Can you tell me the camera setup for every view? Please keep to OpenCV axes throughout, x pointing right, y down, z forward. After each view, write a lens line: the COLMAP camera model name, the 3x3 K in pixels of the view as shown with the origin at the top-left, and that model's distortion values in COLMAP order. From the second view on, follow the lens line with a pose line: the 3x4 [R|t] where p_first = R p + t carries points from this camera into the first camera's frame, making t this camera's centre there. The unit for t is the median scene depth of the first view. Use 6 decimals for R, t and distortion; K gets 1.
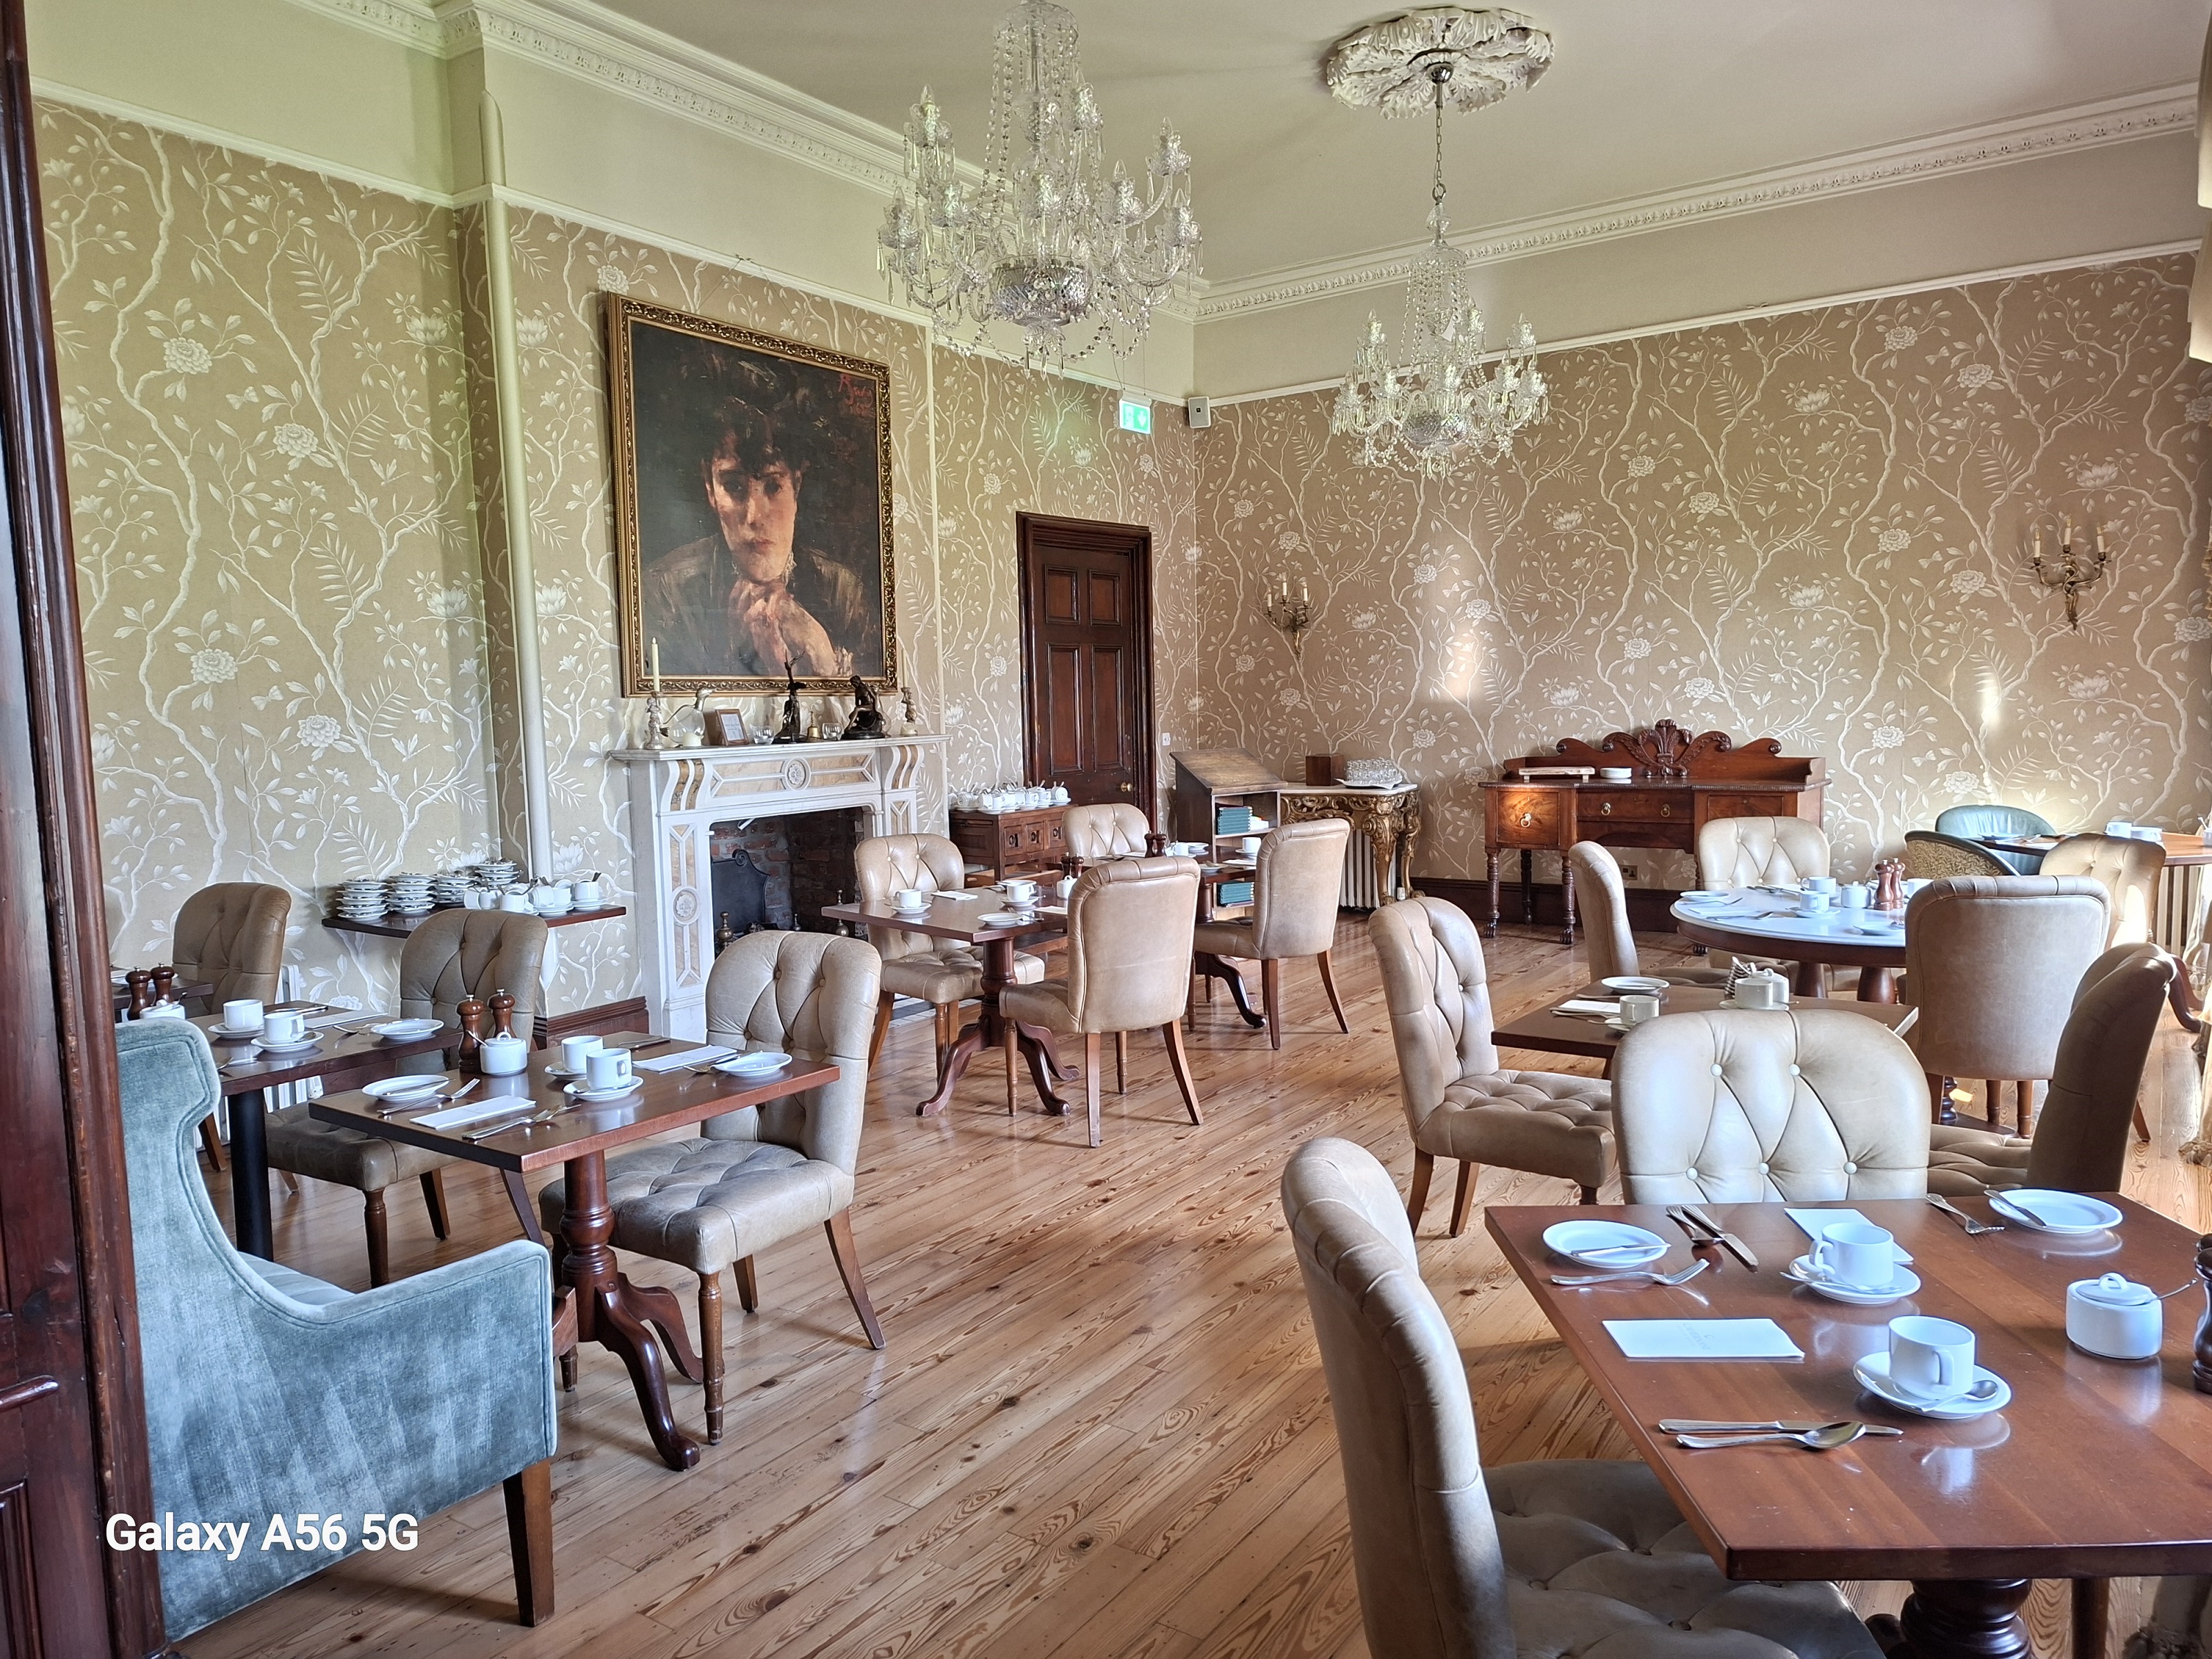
lens RADIAL K [[1491.1, 0, 1107.9], [0, 1491.1, 835.6], [0, 0, 1]] dist [0.093172, 0.000357]
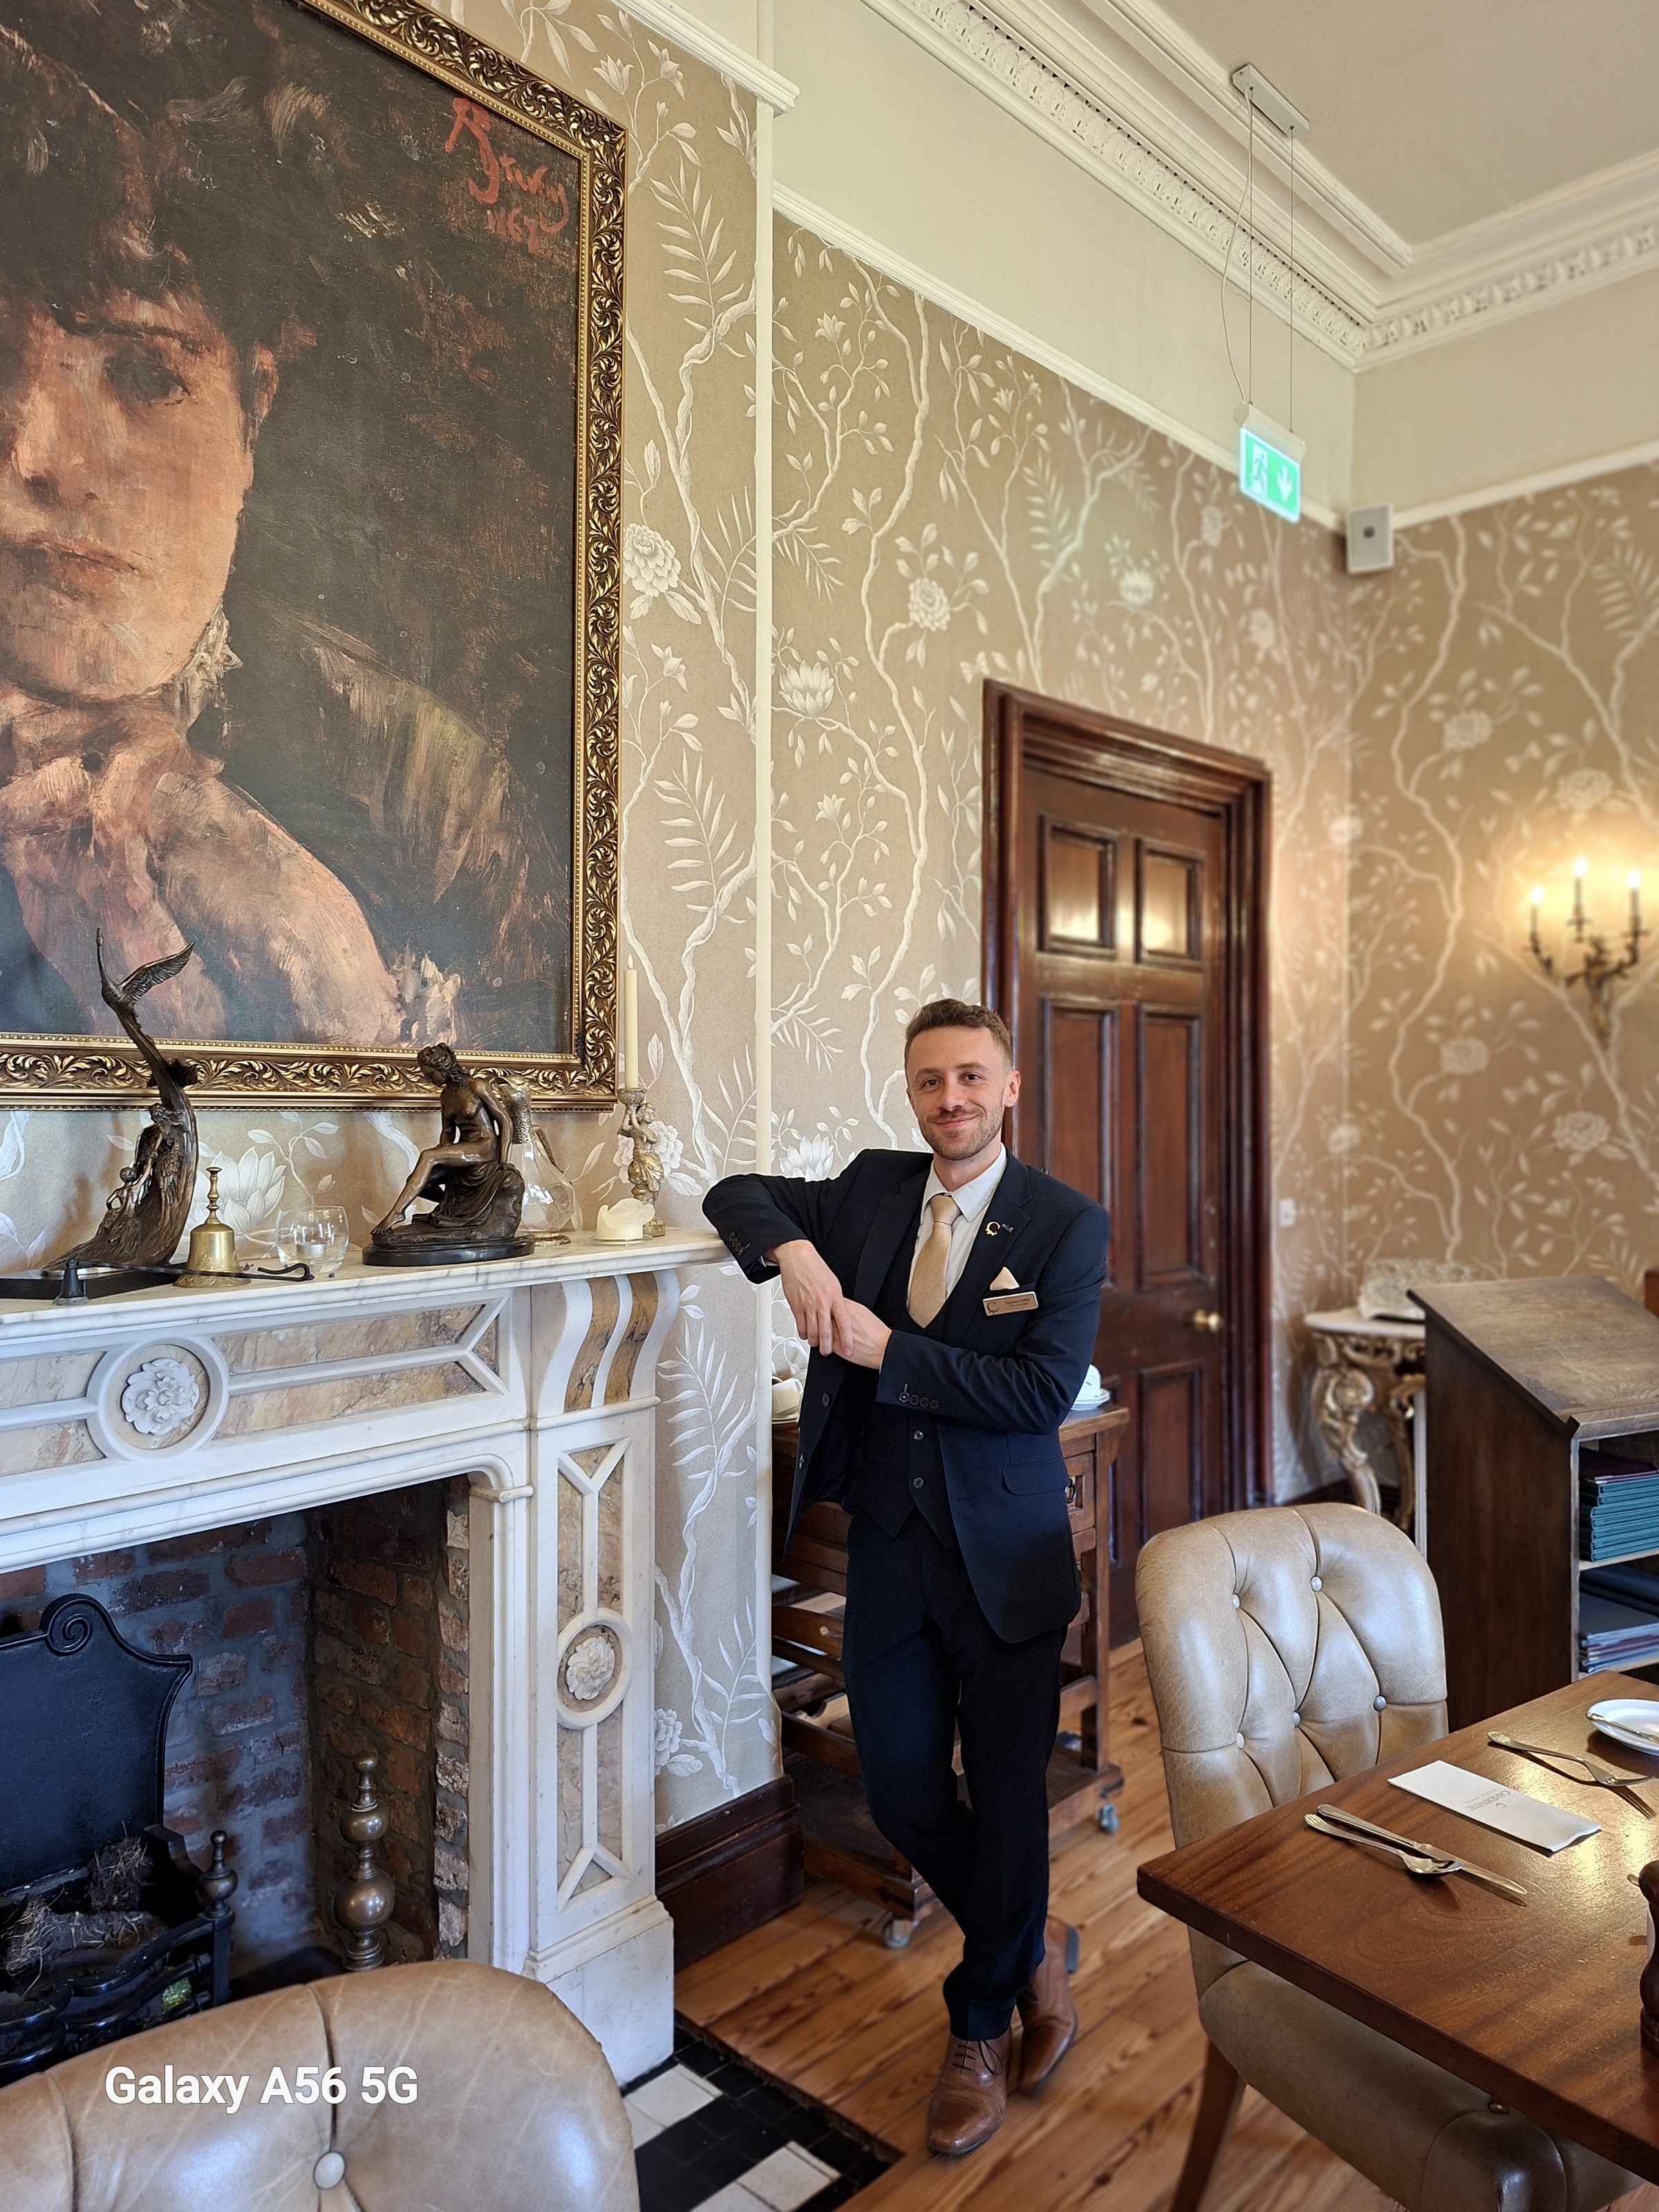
lens RADIAL K [[1491.1, 0, 814.3], [0, 1491.1, 1104.1], [0, 0, 1]] dist [0.093172, 0.000357]
pose [[0.987403, 0.023220, -0.156511, -0.045414], [-0.037751, 0.995179, -0.090518, -0.067016], [0.153655, 0.095286, 0.983520, 0.679619]]
